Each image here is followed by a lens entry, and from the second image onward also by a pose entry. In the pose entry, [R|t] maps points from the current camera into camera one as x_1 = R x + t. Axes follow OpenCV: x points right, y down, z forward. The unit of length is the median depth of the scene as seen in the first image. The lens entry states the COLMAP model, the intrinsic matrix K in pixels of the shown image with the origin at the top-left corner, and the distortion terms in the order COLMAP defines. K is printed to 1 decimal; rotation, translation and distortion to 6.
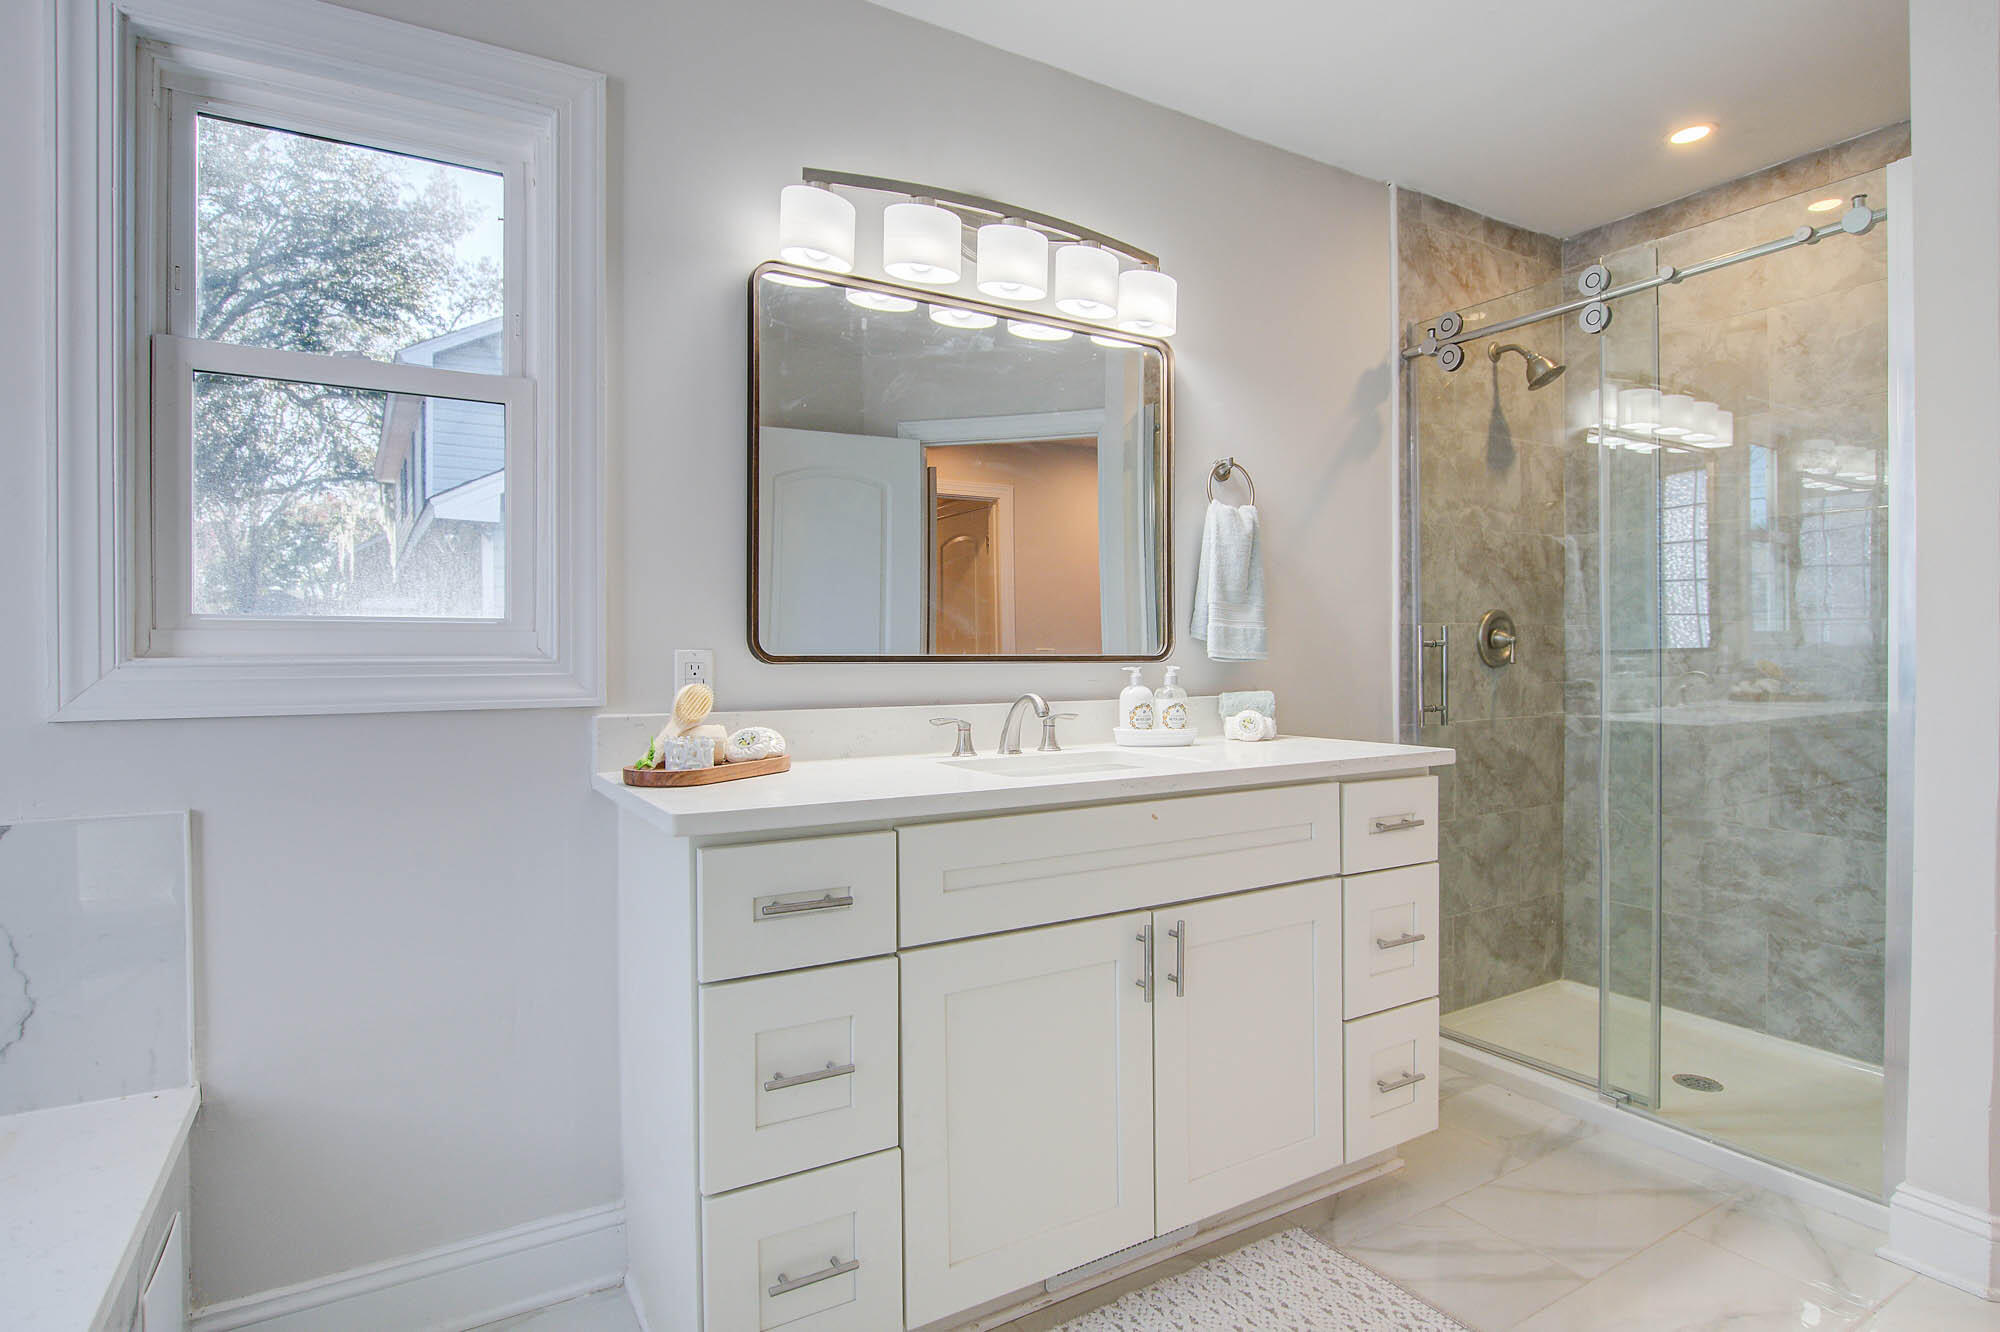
lens RADIAL K [[1030.5, 0, 1000.0], [0, 1030.5, 666.0], [0, 0, 1]] dist [-0.034068, -0.000410]
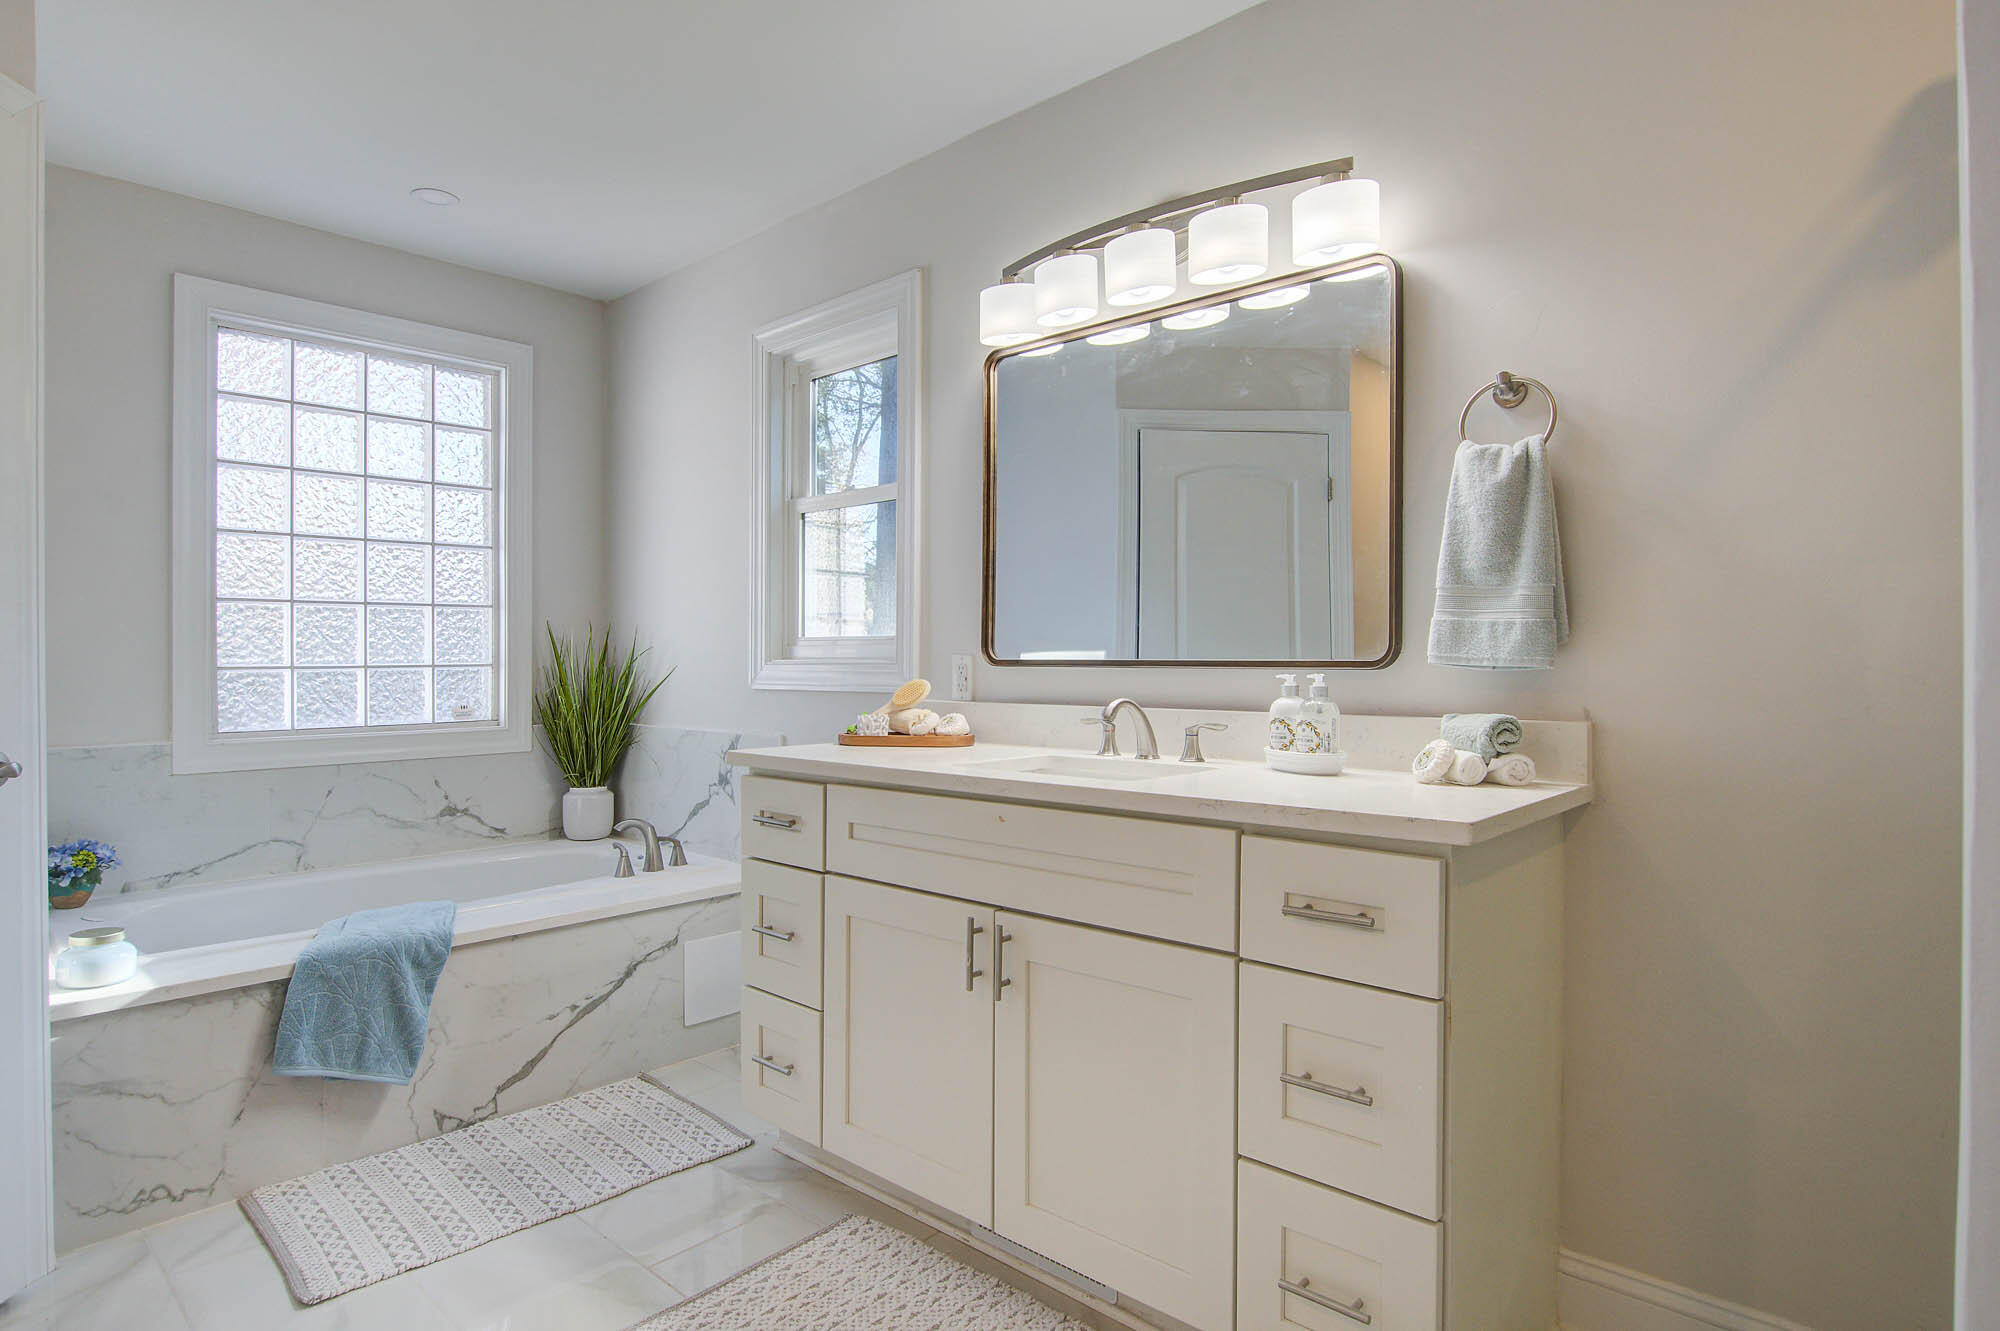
lens RADIAL K [[1033.5, 0, 1004.2], [0, 1033.5, 663.0], [0, 0, 1]] dist [-0.028356, -0.000831]
pose [[0.304619, 0.004267, -0.952465, 0.952699], [-0.010563, 0.999944, 0.001101, -0.007257], [0.952416, 0.009725, 0.304647, 0.585146]]
